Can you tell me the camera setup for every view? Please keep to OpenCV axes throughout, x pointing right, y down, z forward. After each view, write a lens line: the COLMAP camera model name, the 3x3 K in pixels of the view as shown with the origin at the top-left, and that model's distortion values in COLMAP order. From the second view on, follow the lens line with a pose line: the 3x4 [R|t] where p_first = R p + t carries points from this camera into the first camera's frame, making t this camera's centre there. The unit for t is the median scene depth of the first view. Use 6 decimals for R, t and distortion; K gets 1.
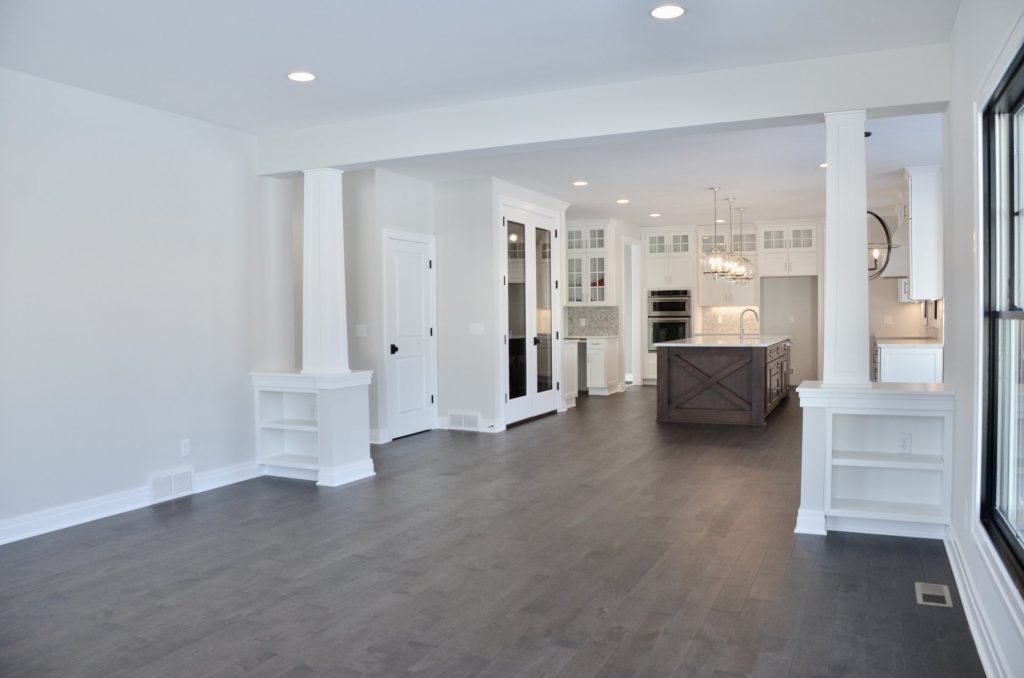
lens RADIAL K [[788.6, 0, 512.0], [0, 788.6, 339.0], [0, 0, 1]] dist [-0.085197, 0.011075]
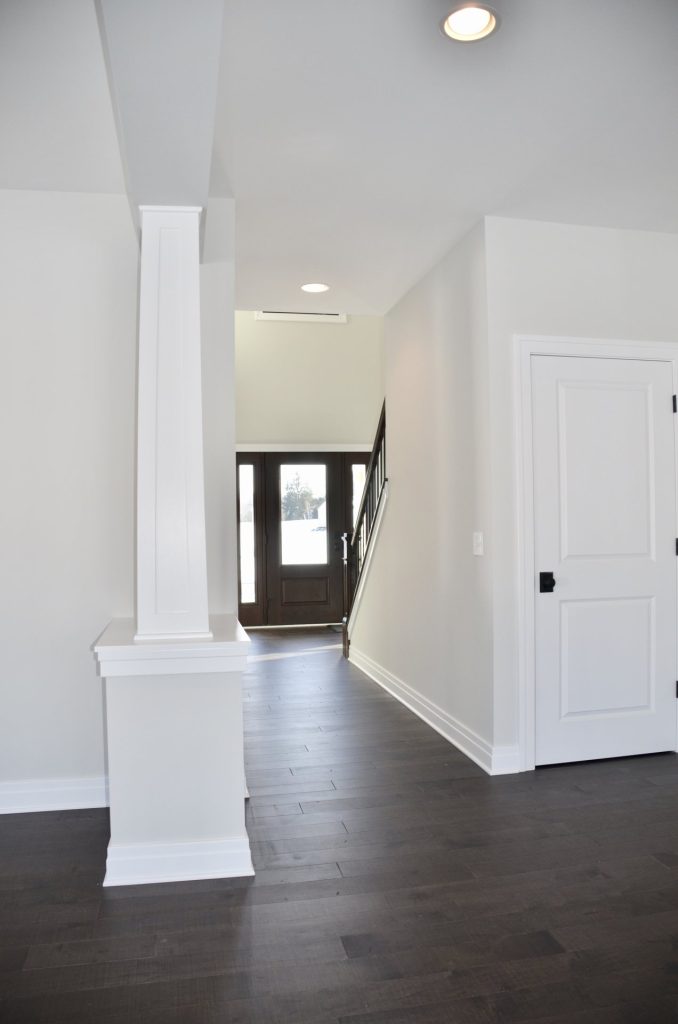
lens RADIAL K [[788.6, 0, 339.0], [0, 788.6, 512.0], [0, 0, 1]] dist [-0.085197, 0.011075]
pose [[0.589242, -0.002240, -0.807953, 0.165723], [-0.017793, 0.999718, -0.015748, -0.020634], [0.807760, 0.023655, 0.589036, 0.618240]]
